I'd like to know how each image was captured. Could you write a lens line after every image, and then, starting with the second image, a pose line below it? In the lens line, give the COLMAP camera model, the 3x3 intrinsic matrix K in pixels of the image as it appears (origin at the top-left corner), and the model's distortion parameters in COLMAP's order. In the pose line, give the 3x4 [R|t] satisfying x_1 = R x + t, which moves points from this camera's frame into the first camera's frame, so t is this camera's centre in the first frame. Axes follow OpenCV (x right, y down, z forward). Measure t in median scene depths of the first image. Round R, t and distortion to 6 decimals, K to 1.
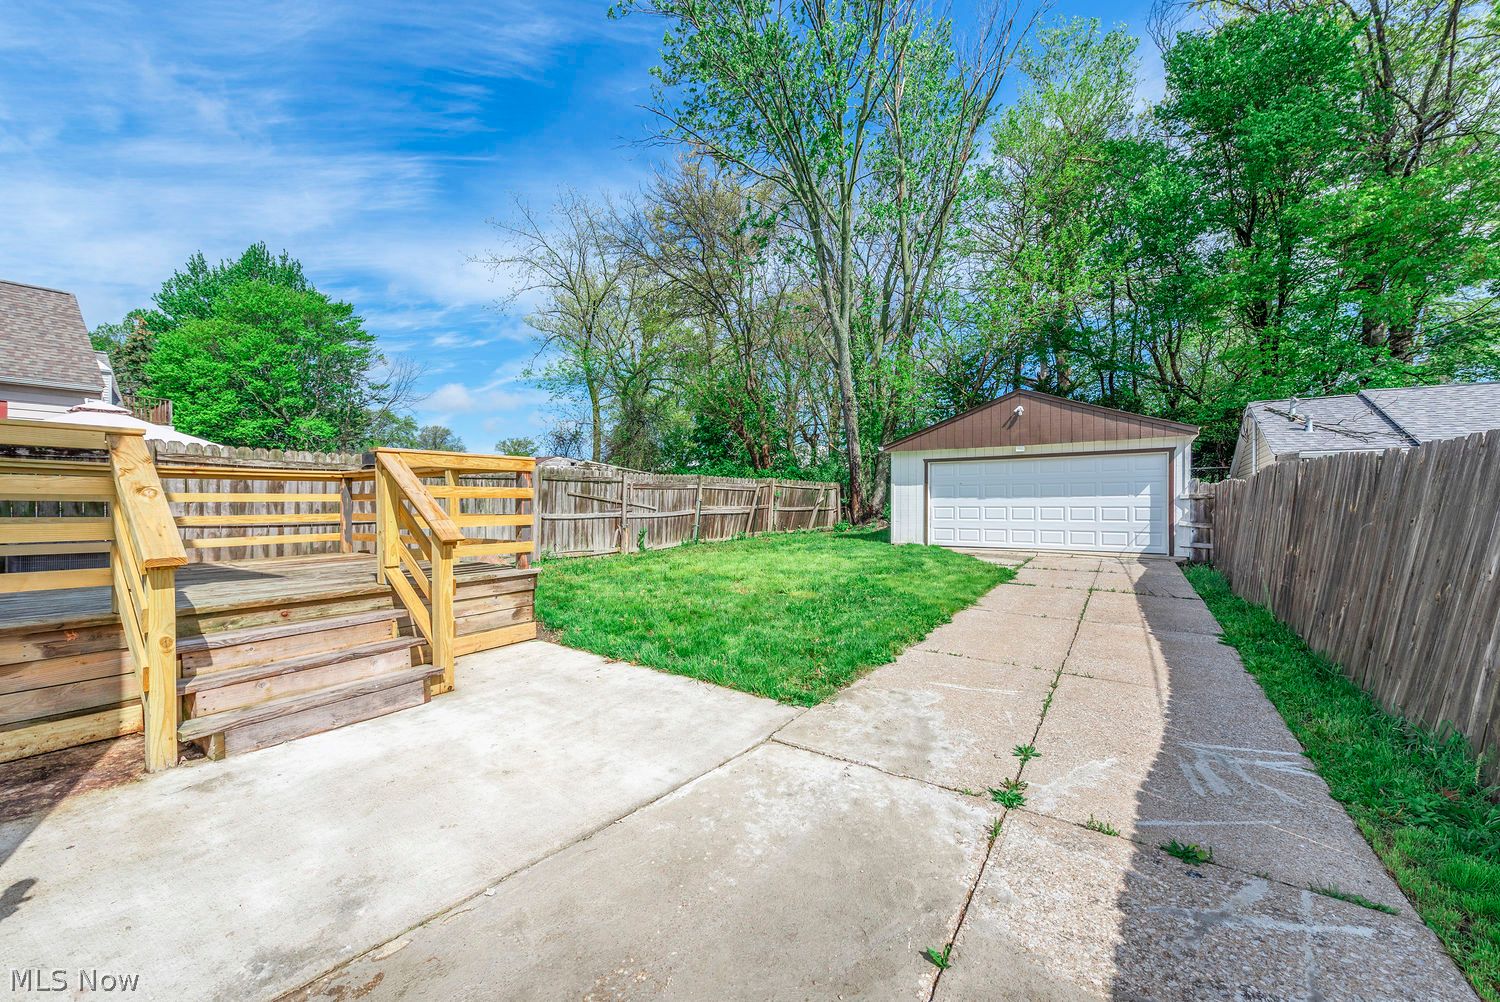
lens RADIAL K [[586.1, 0, 749.1], [0, 586.1, 508.3], [0, 0, 1]] dist [0.016746, -0.004112]
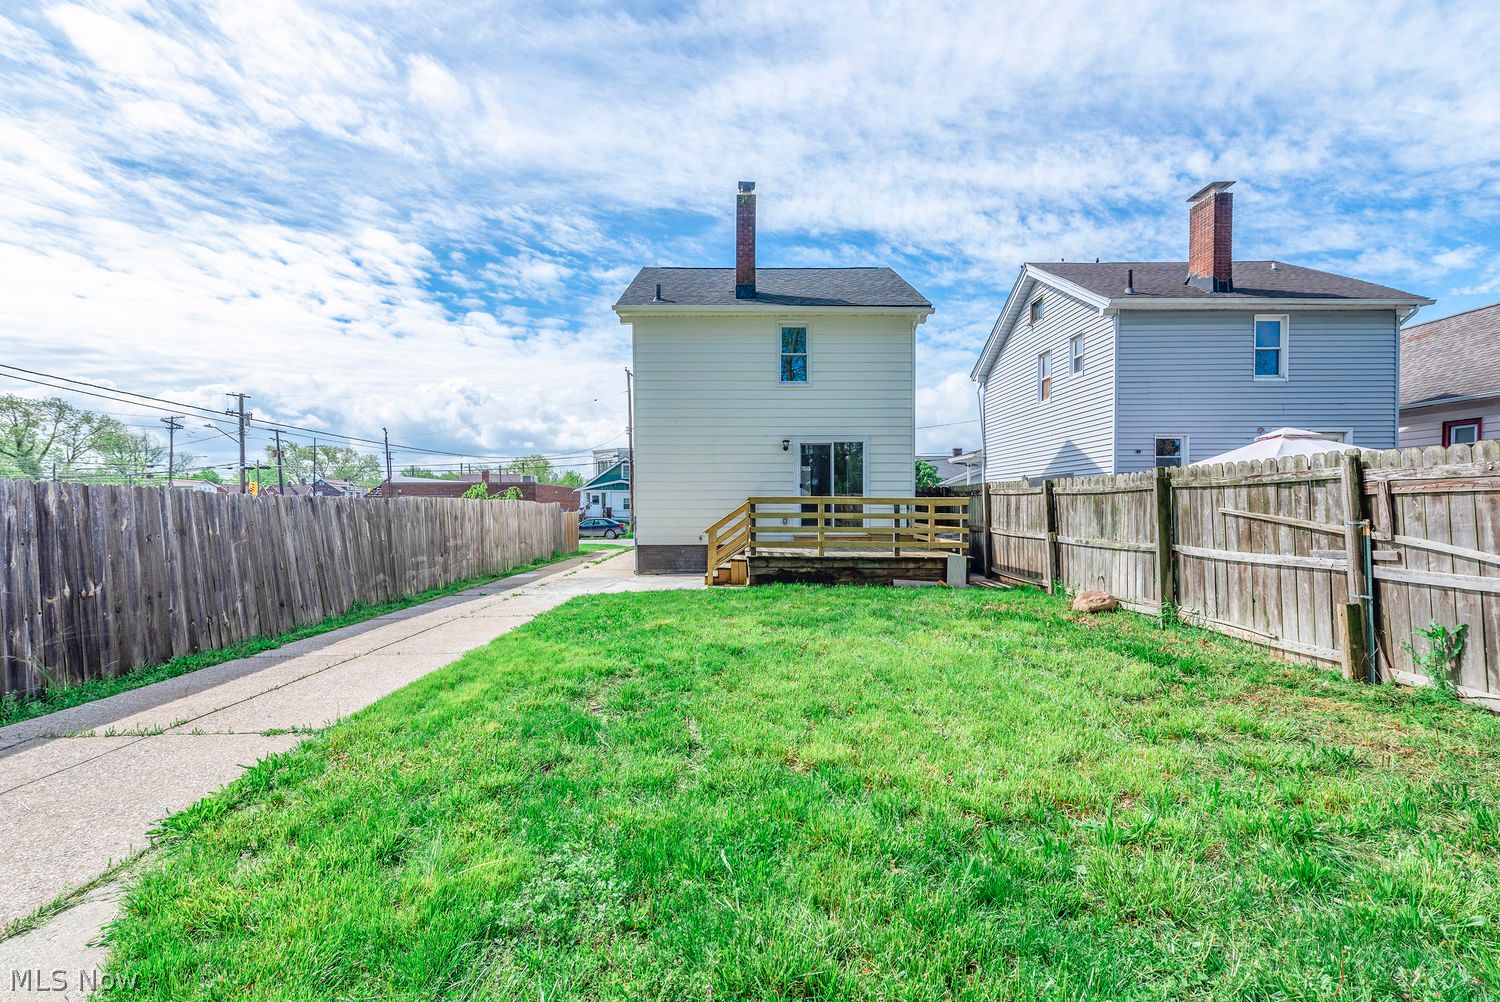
lens RADIAL K [[615.8, 0, 743.5], [0, 615.8, 512.1], [0, 0, 1]] dist [0.014440, -0.005540]
pose [[-0.826264, 0.005584, -0.563255, 0.278170], [-0.004062, 0.999866, 0.015871, -0.024901], [0.563268, 0.015401, -0.826131, 0.964805]]
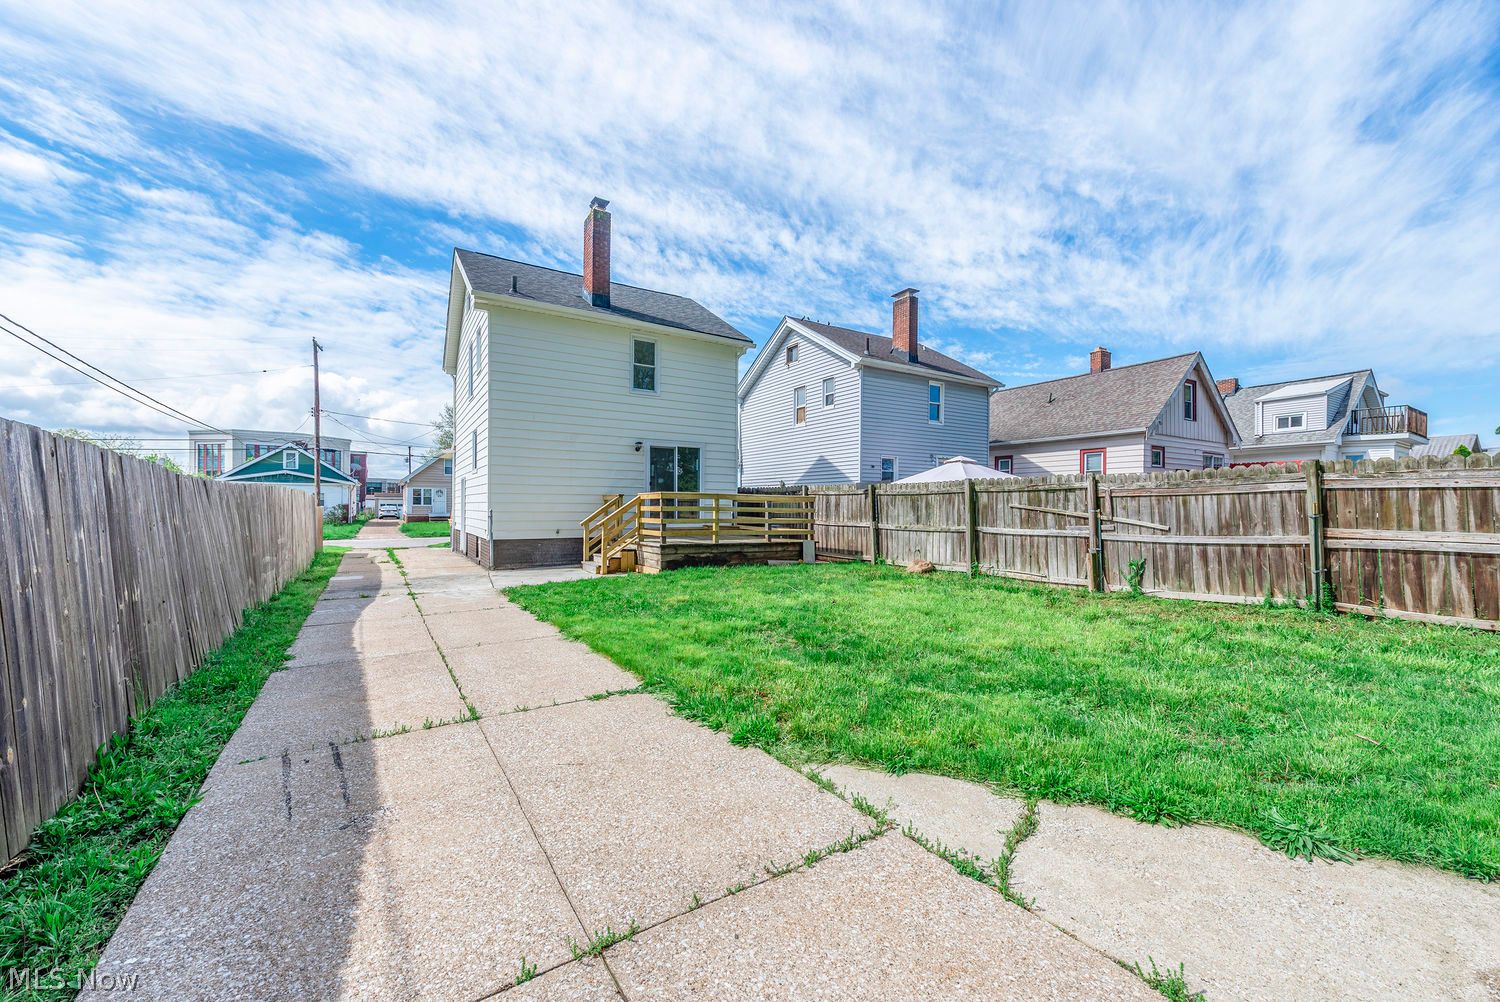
lens RADIAL K [[586.1, 0, 749.1], [0, 586.1, 508.3], [0, 0, 1]] dist [0.016746, -0.004112]
pose [[-0.414260, -0.002744, -0.910155, 0.526928], [-0.015734, 0.999868, 0.004147, -0.014894], [0.910023, 0.016038, -0.414248, 0.800978]]
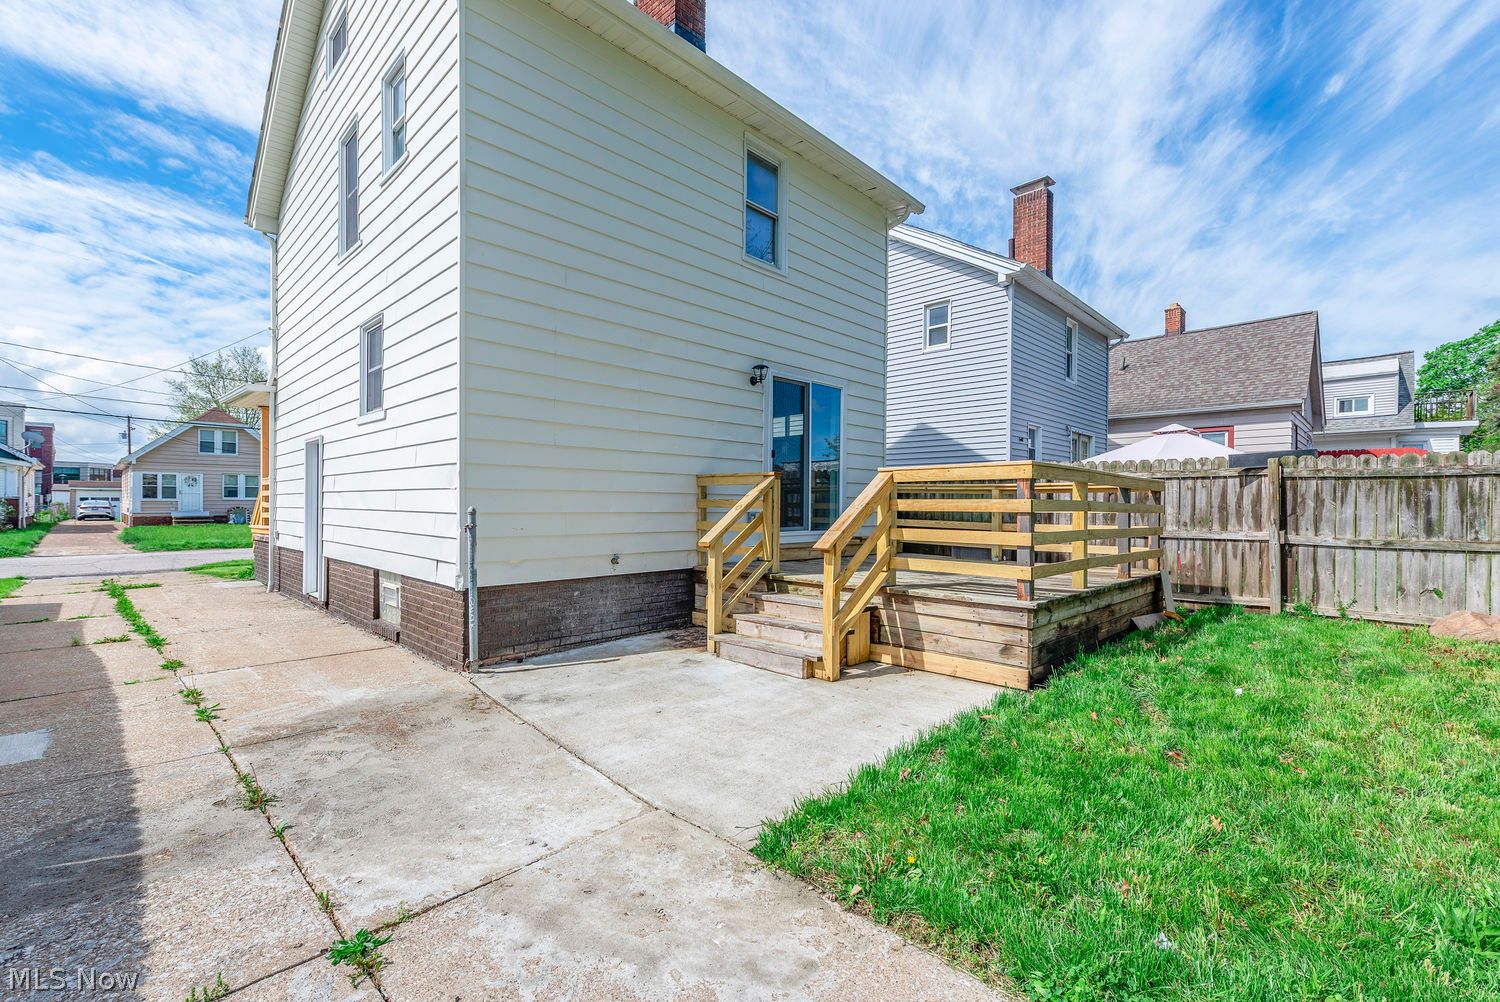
lens RADIAL K [[645.6, 0, 749.7], [0, 645.6, 506.6], [0, 0, 1]] dist [0.007720, -0.000375]
pose [[-0.182545, 0.001599, -0.983196, 0.203834], [-0.016156, 0.999859, 0.004626, -0.008336], [0.983065, 0.016729, -0.182494, 0.291787]]
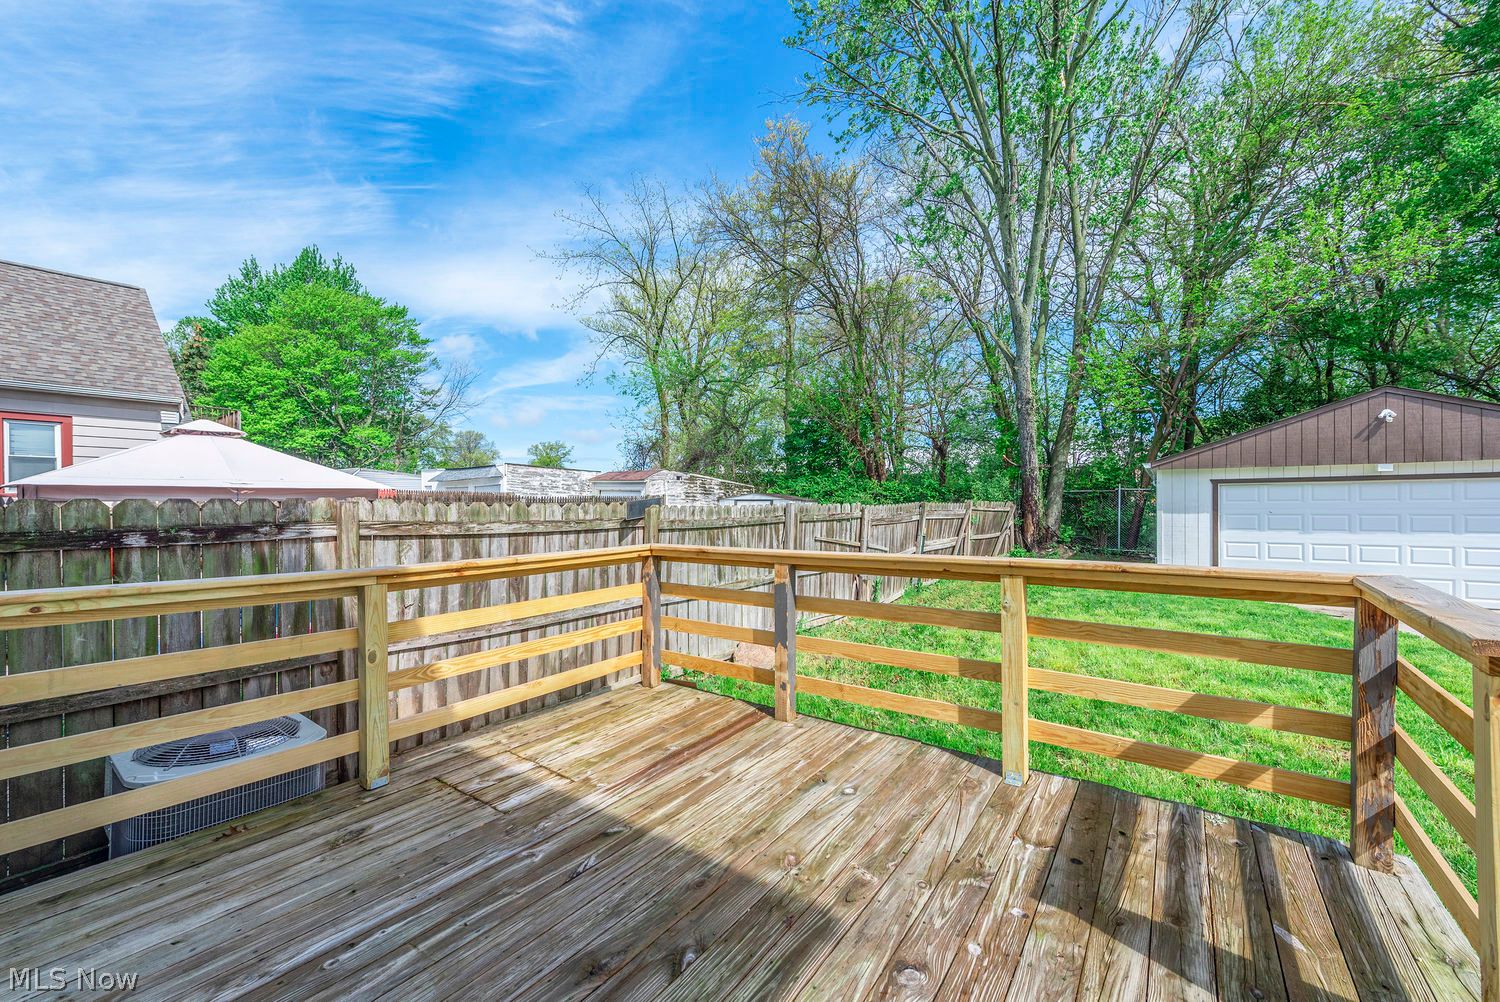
lens RADIAL K [[586.1, 0, 749.1], [0, 586.1, 508.3], [0, 0, 1]] dist [0.016746, -0.004112]
pose [[0.999302, -0.003354, -0.037198, -0.288081], [0.003250, 0.999991, -0.002852, -0.048312], [0.037208, 0.002729, 0.999304, 0.219614]]
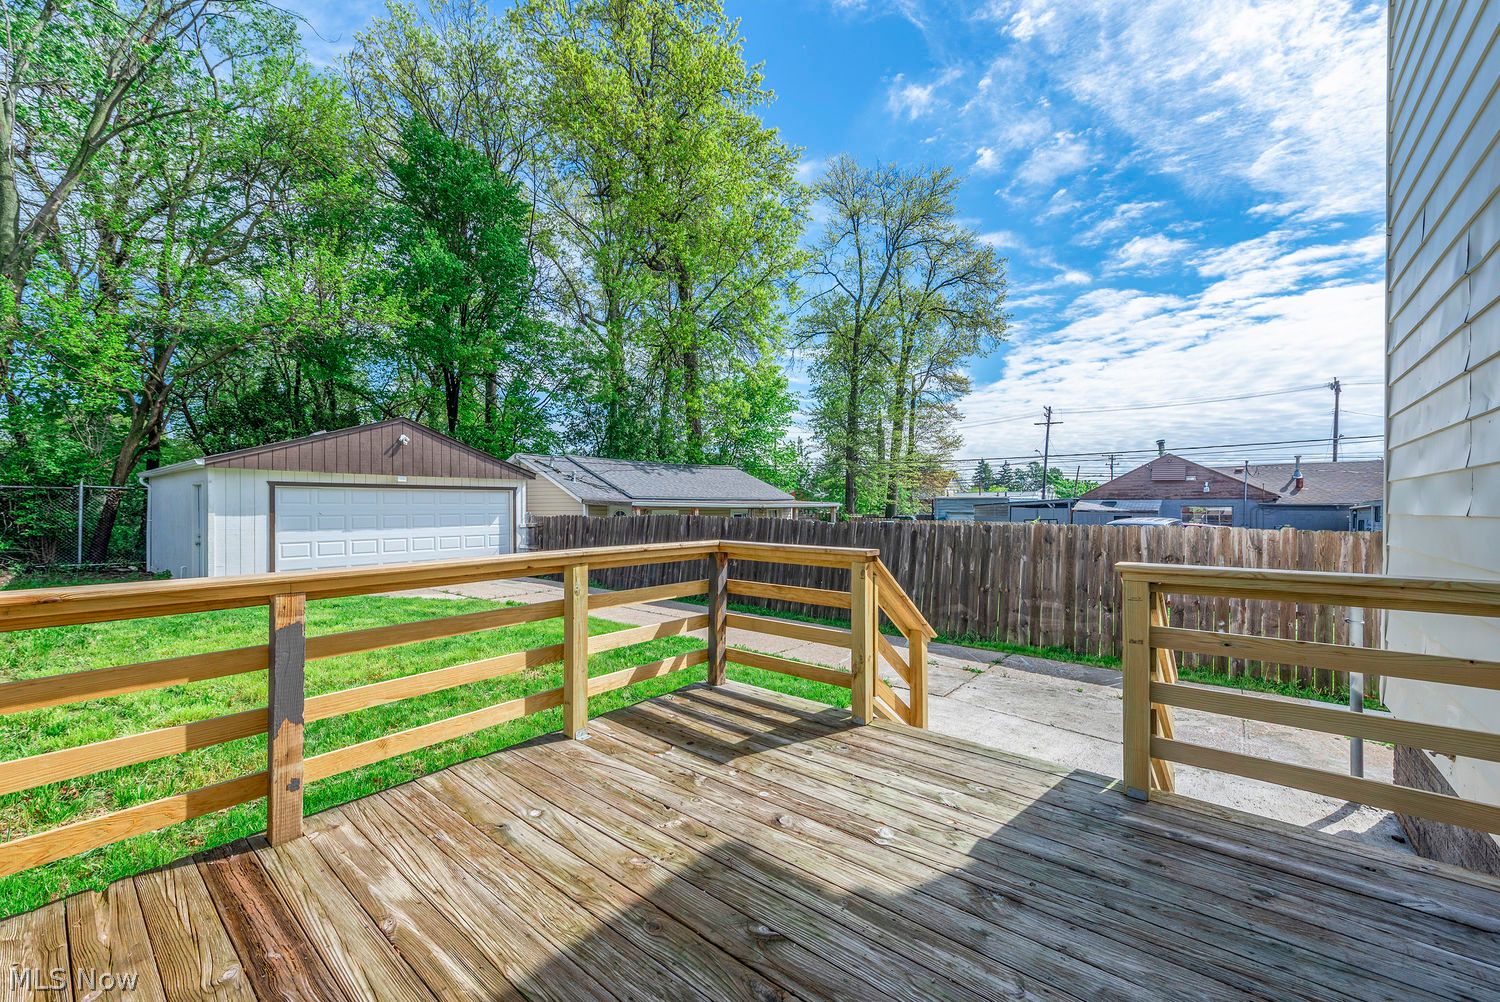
lens RADIAL K [[586.1, 0, 749.1], [0, 586.1, 508.3], [0, 0, 1]] dist [0.016746, -0.004112]
pose [[0.093750, -0.001595, 0.995595, -0.425467], [0.005915, 0.999982, 0.001045, -0.047944], [-0.995578, 0.005791, 0.093757, 0.325606]]
